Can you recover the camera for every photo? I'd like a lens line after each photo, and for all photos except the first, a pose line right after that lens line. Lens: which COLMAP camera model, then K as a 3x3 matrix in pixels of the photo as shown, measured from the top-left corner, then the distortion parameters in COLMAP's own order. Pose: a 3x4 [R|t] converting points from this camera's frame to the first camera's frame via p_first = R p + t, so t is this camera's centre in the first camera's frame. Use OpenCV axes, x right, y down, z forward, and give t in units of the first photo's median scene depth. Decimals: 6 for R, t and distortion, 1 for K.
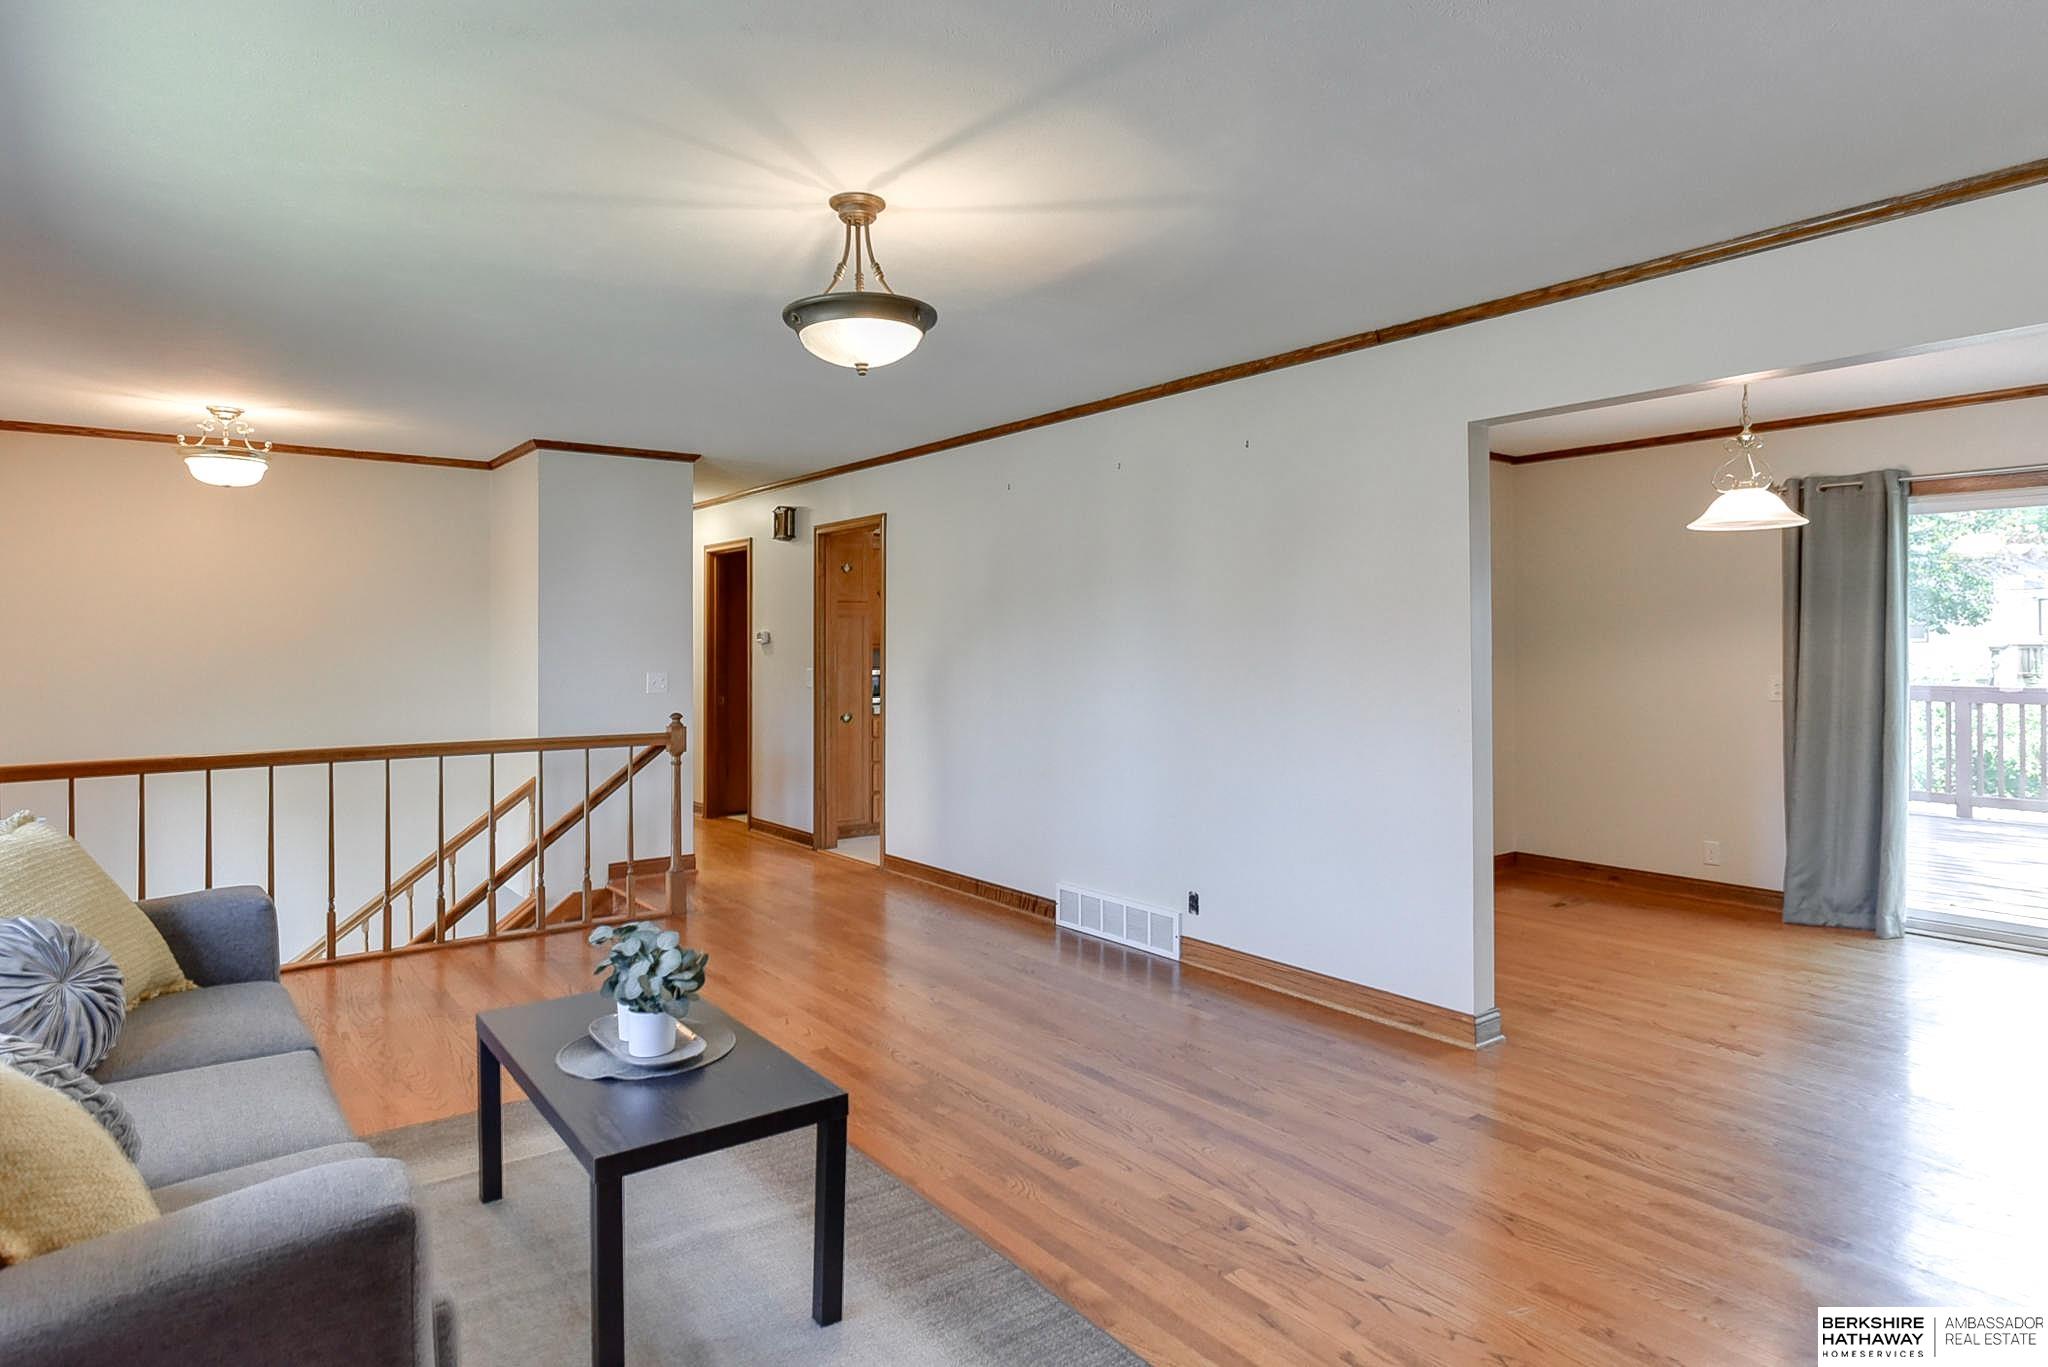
lens RADIAL K [[1152.3, 0, 1007.1], [0, 1152.3, 647.5], [0, 0, 1]] dist [0.004806, -0.001398]
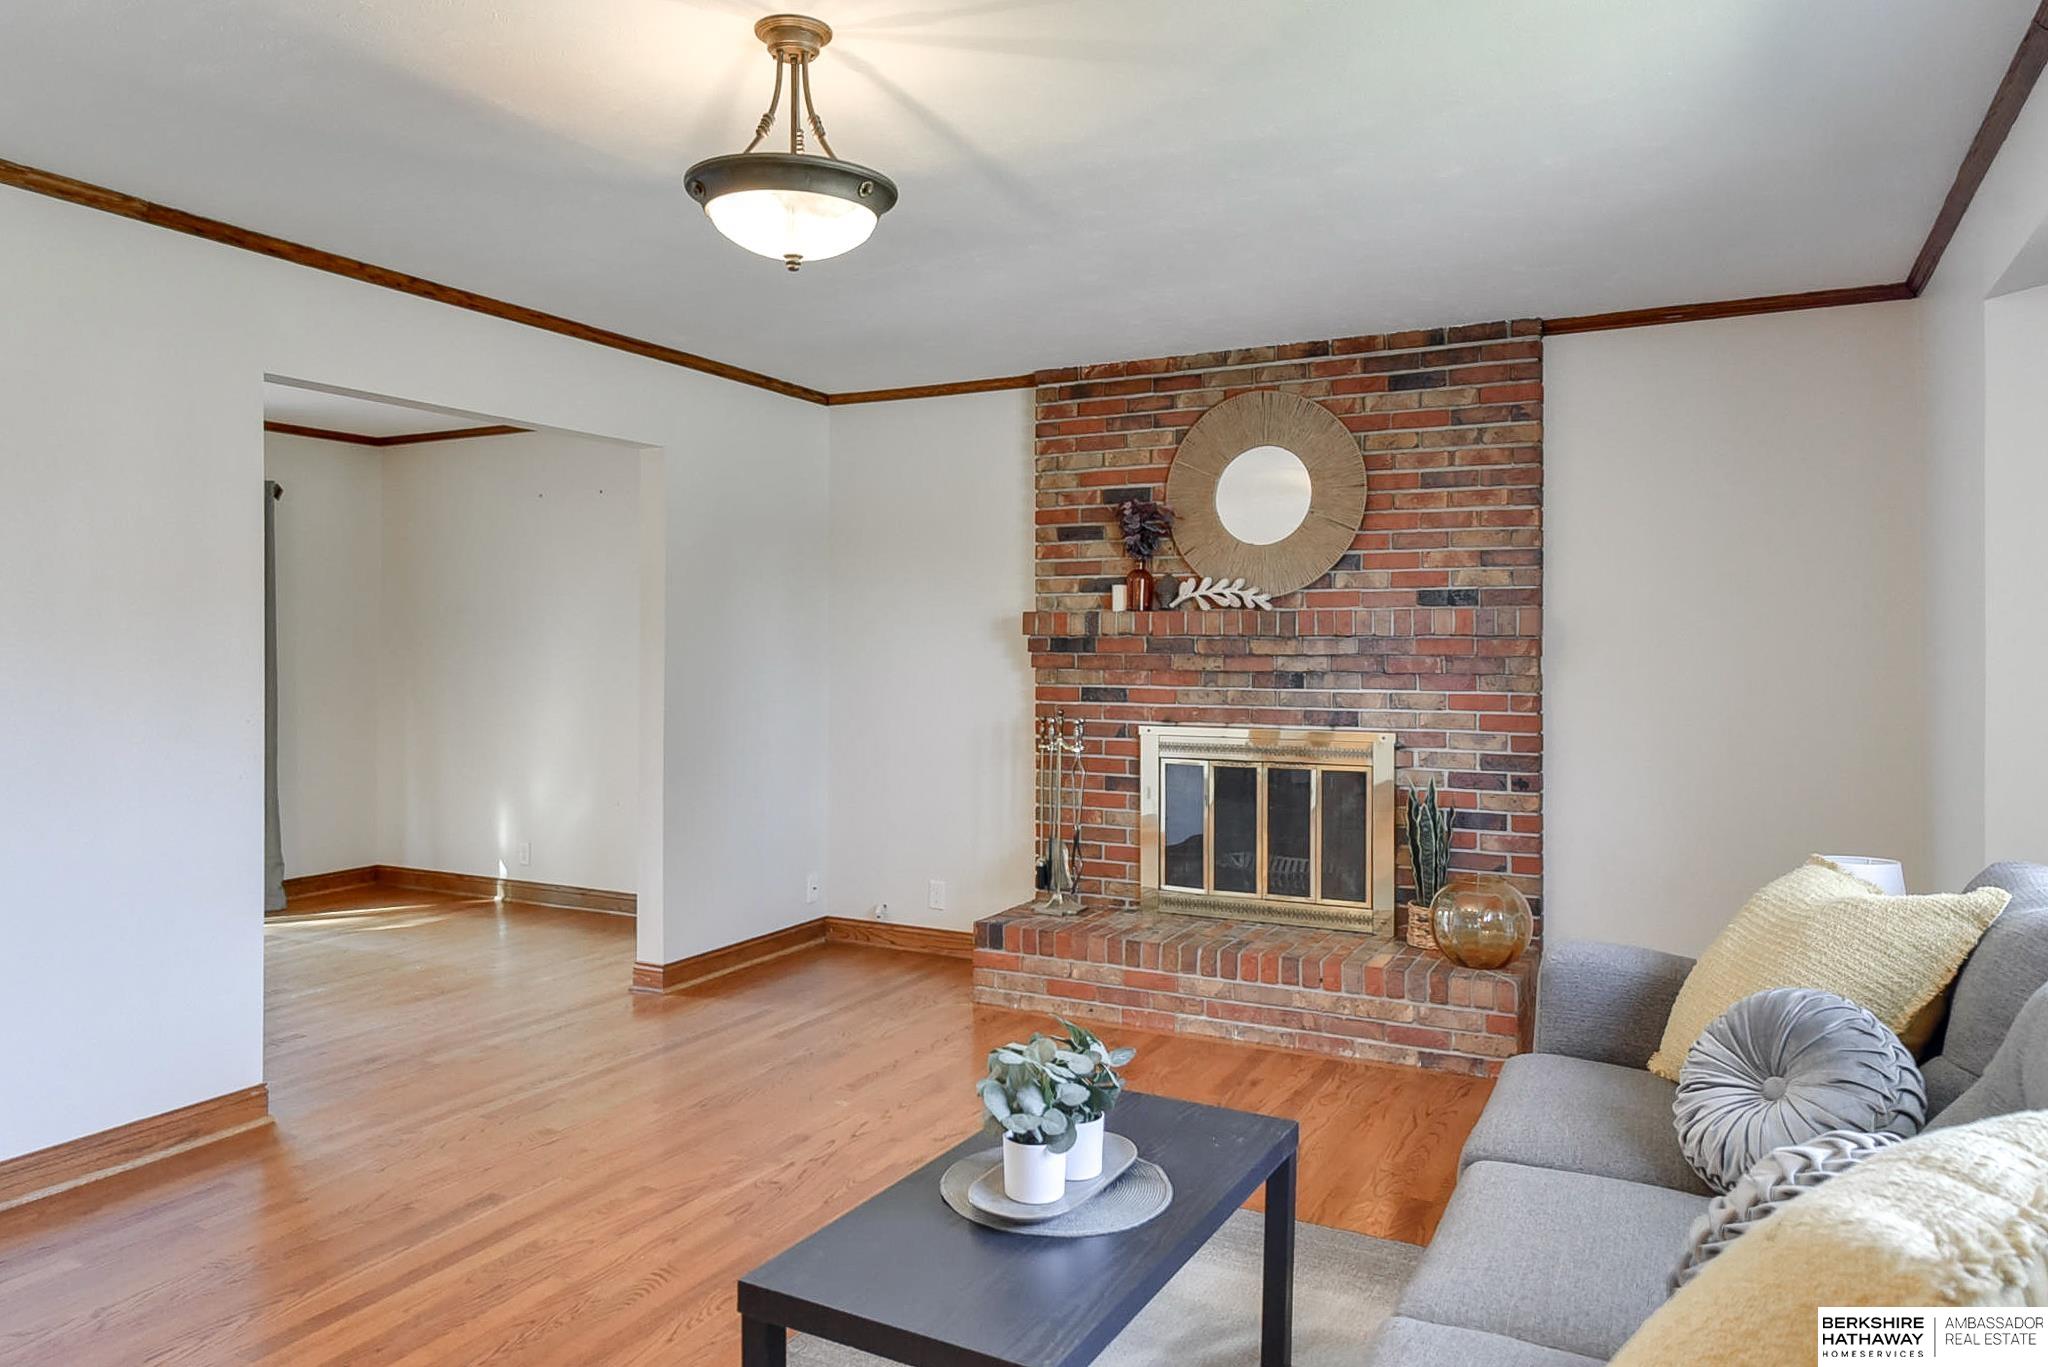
lens RADIAL K [[1365.4, 0, 1011.1], [0, 1365.4, 633.6], [0, 0, 1]] dist [0.003265, -0.000411]
pose [[-0.426917, 0.006664, 0.904266, -0.778371], [-0.000536, 0.999971, -0.007622, 0.000530], [-0.904291, -0.003739, -0.426901, 1.001616]]
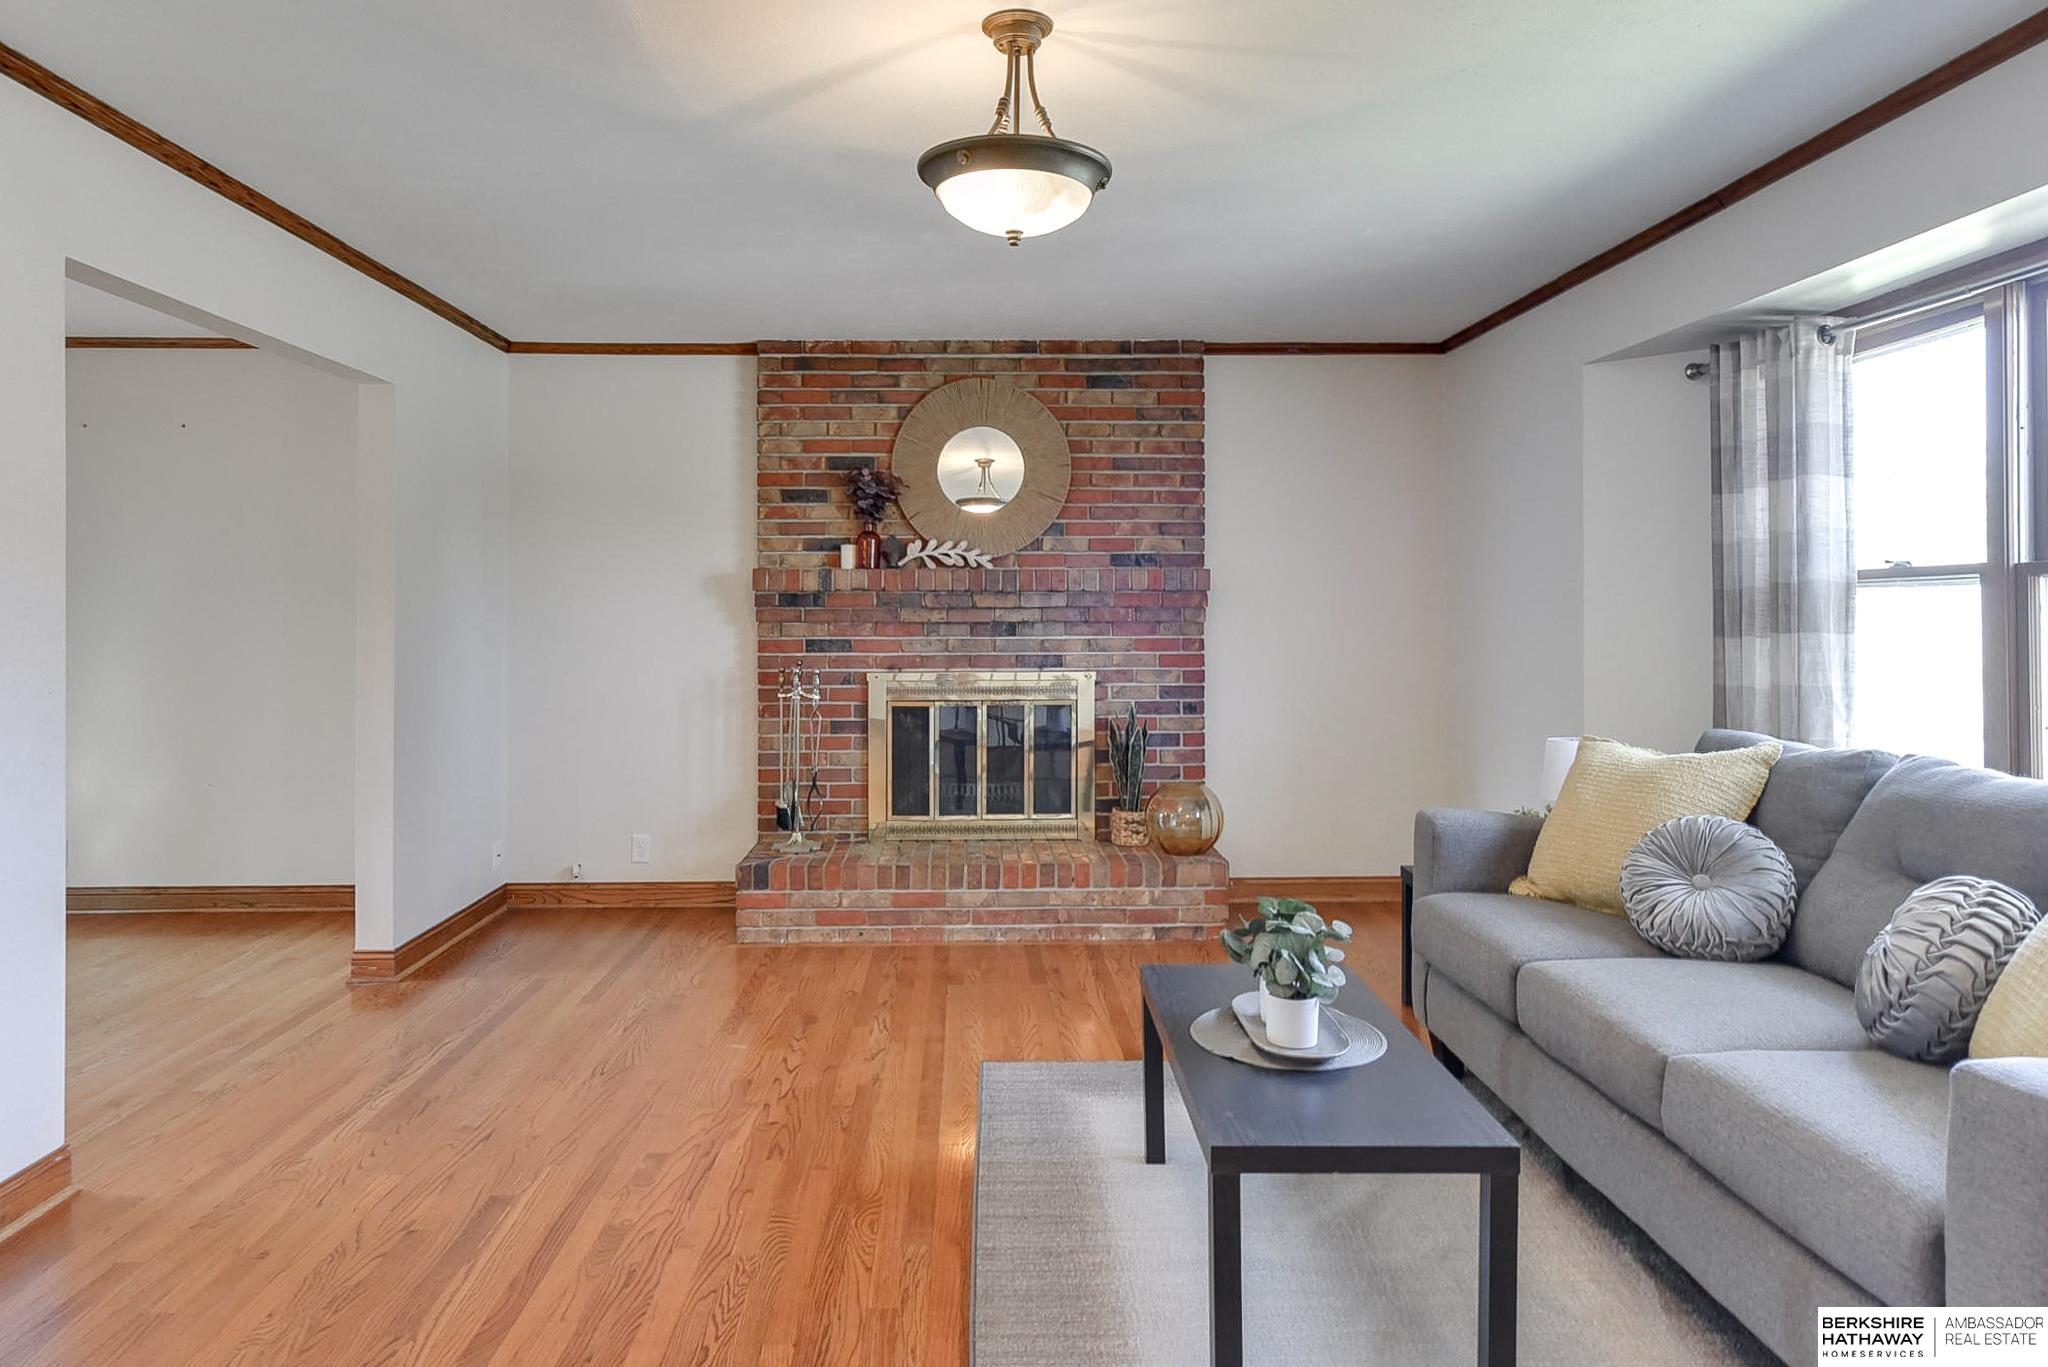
lens RADIAL K [[1259.0, 0, 1005.3], [0, 1259.0, 598.5], [0, 0, 1]] dist [0.005158, -0.002125]
pose [[-0.815310, 0.006846, 0.578985, -0.499947], [0.004164, 0.999974, -0.005960, 0.009781], [-0.579010, -0.002448, -0.815316, 1.375438]]
